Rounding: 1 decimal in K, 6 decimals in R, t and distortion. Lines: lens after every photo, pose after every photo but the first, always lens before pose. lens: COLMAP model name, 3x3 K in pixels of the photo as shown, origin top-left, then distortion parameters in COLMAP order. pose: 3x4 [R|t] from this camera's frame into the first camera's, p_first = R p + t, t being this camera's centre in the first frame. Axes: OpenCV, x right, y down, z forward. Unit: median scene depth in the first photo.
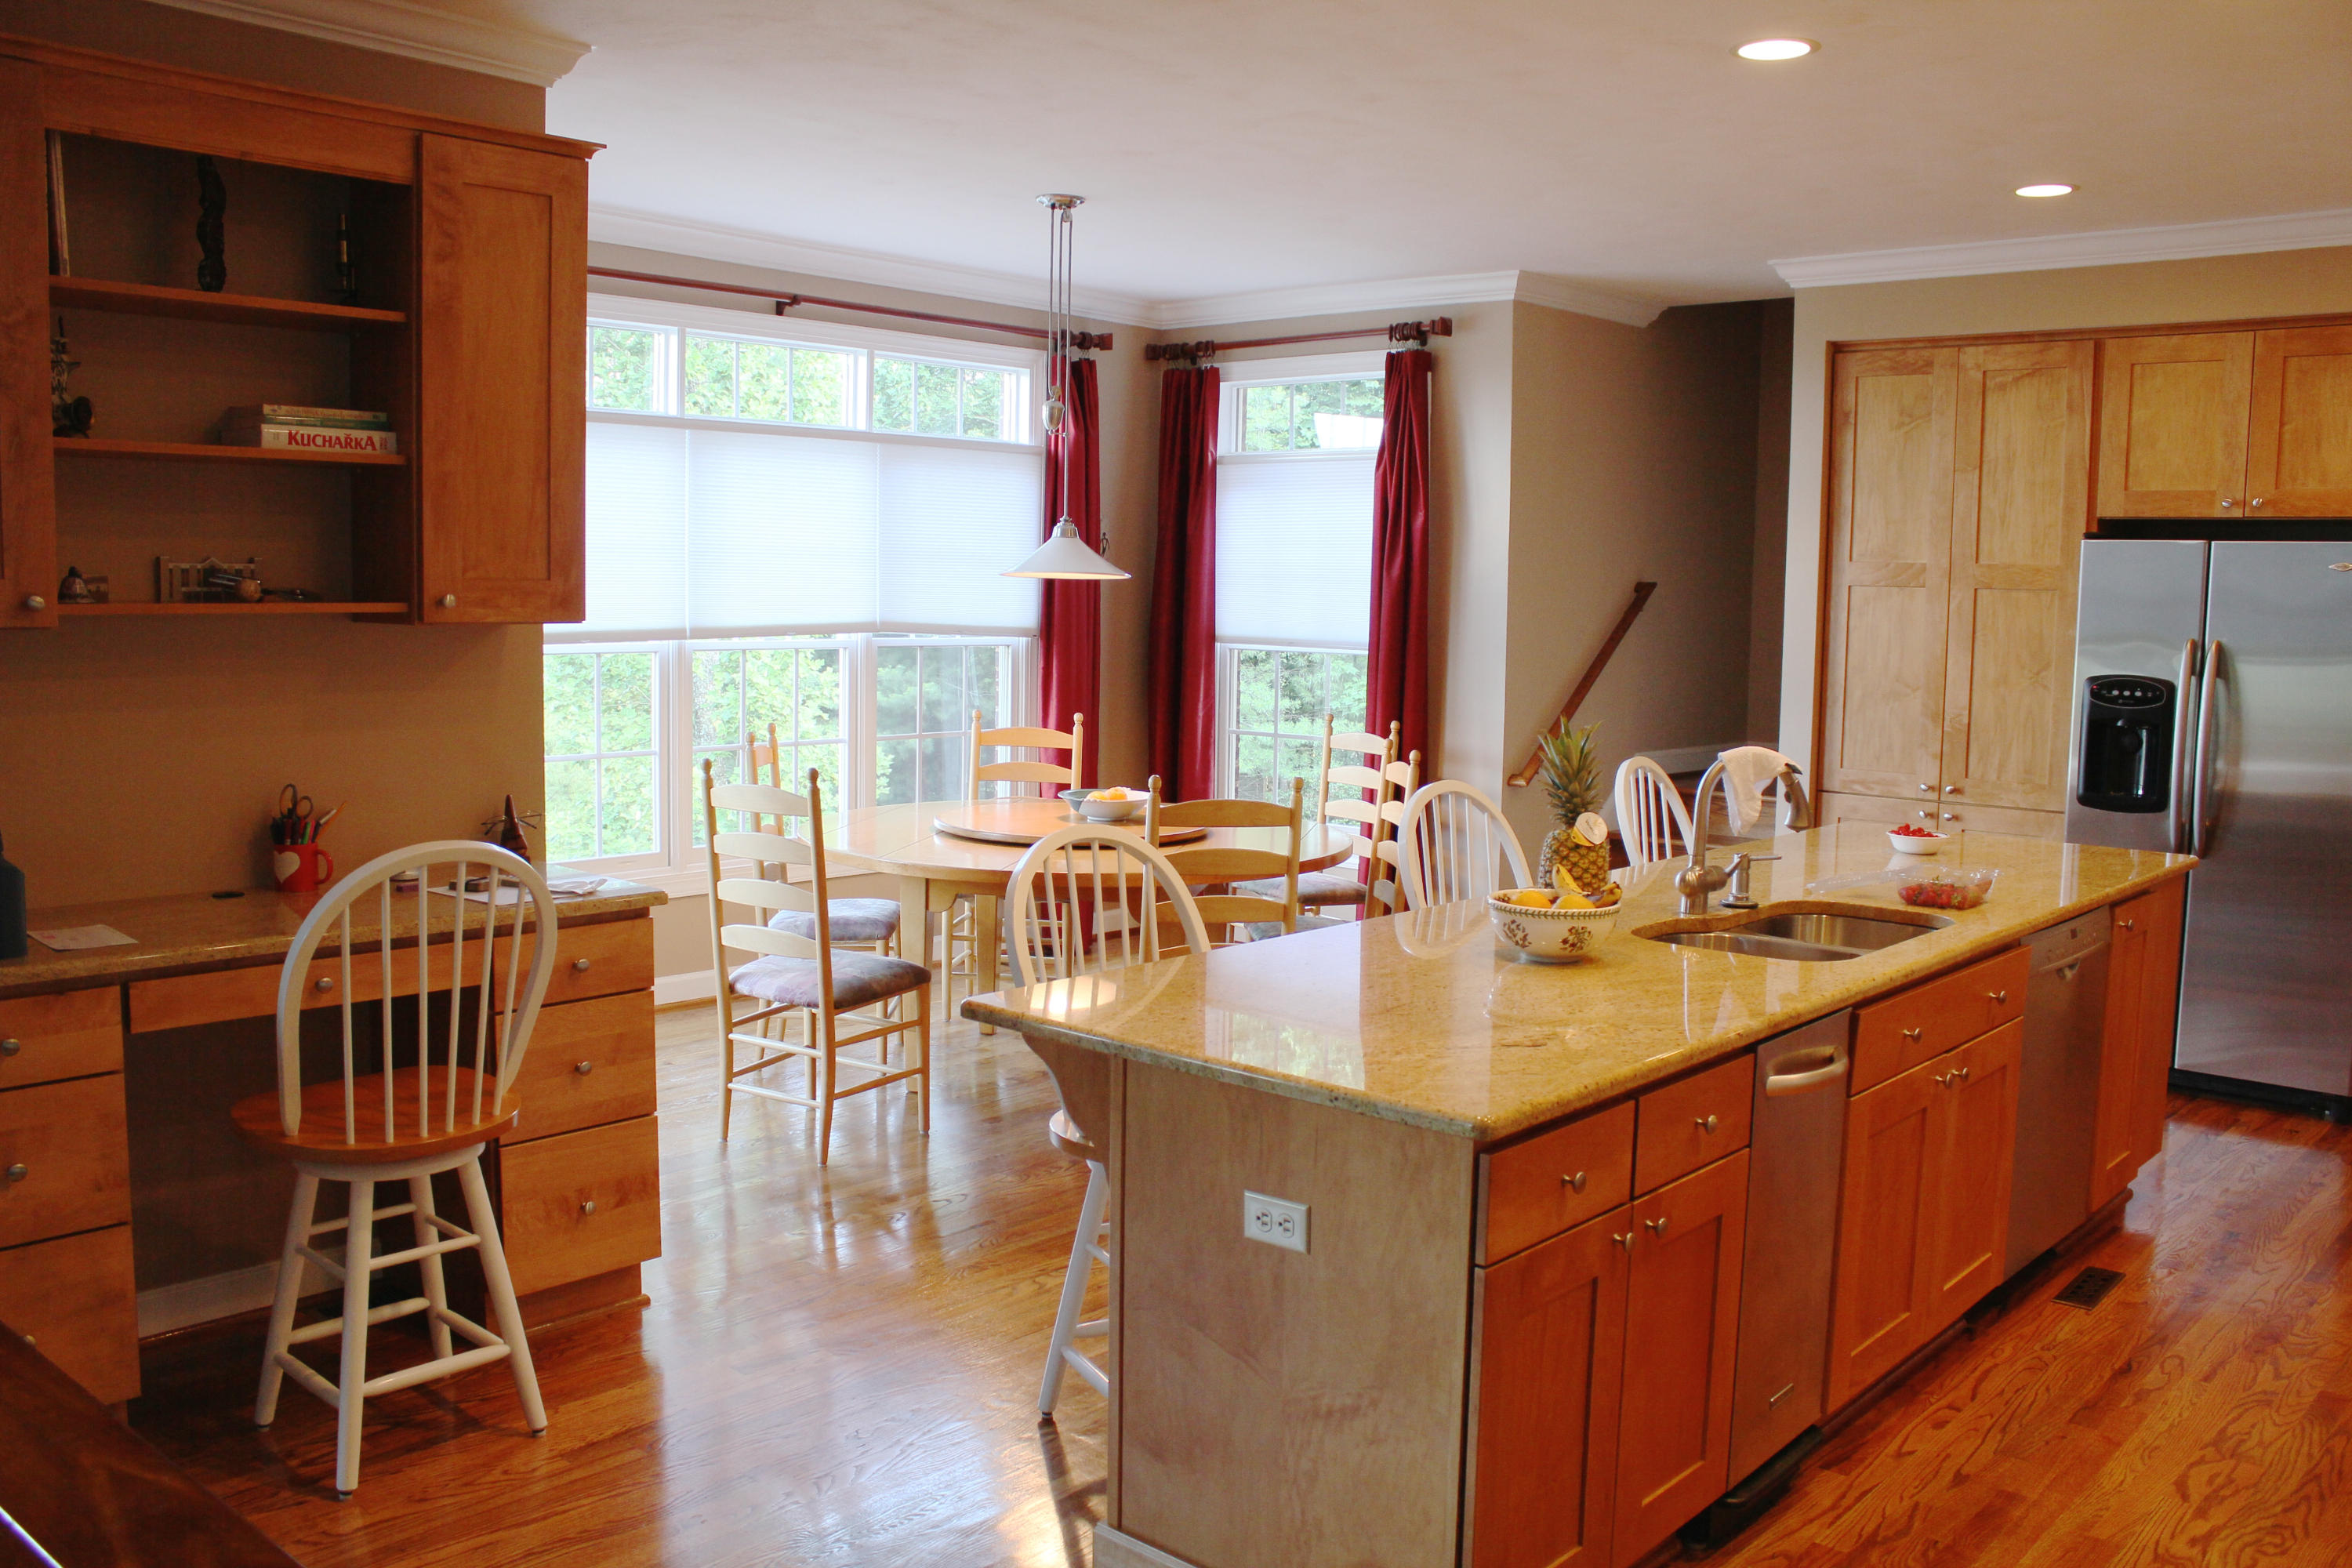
lens RADIAL K [[1953.3, 0, 1170.0], [0, 1953.3, 775.6], [0, 0, 1]] dist [-0.164306, 0.143947]
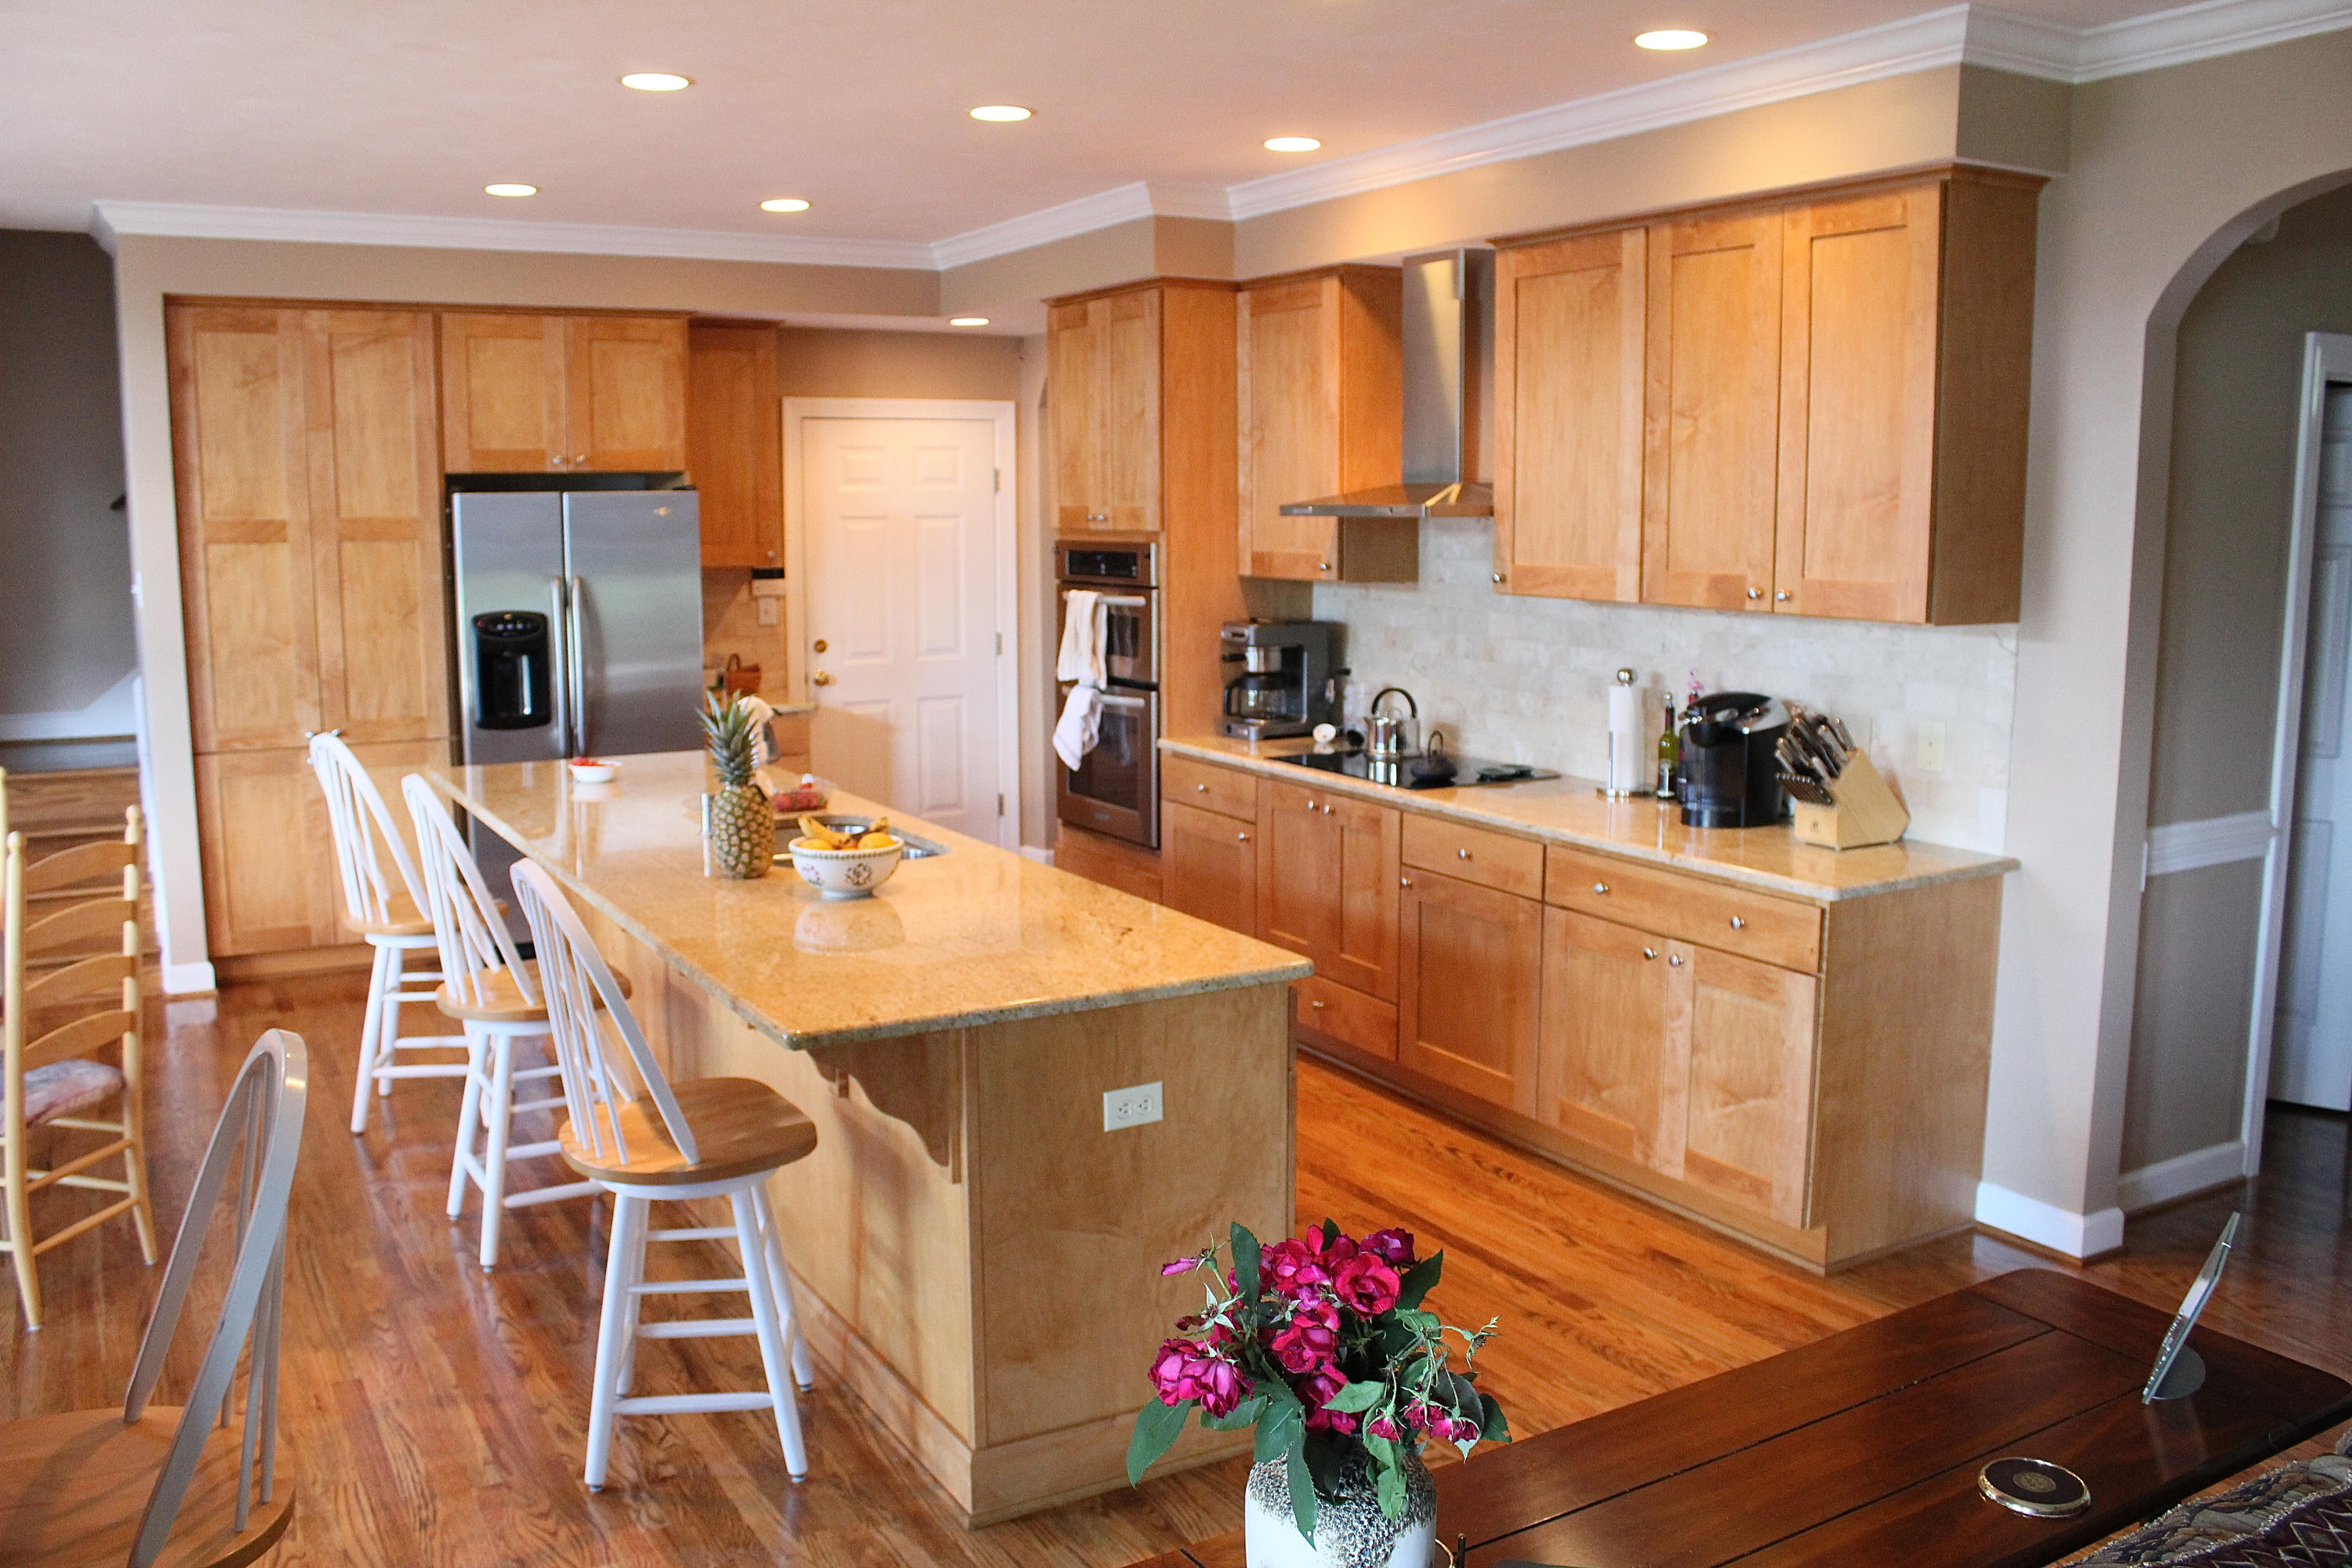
lens RADIAL K [[1953.3, 0, 1170.0], [0, 1953.3, 775.6], [0, 0, 1]] dist [-0.164306, 0.143947]
pose [[0.320840, -0.149077, 0.935328, -0.443588], [0.100591, 0.987313, 0.122858, -0.054130], [-0.941777, 0.054668, 0.331766, 0.226966]]
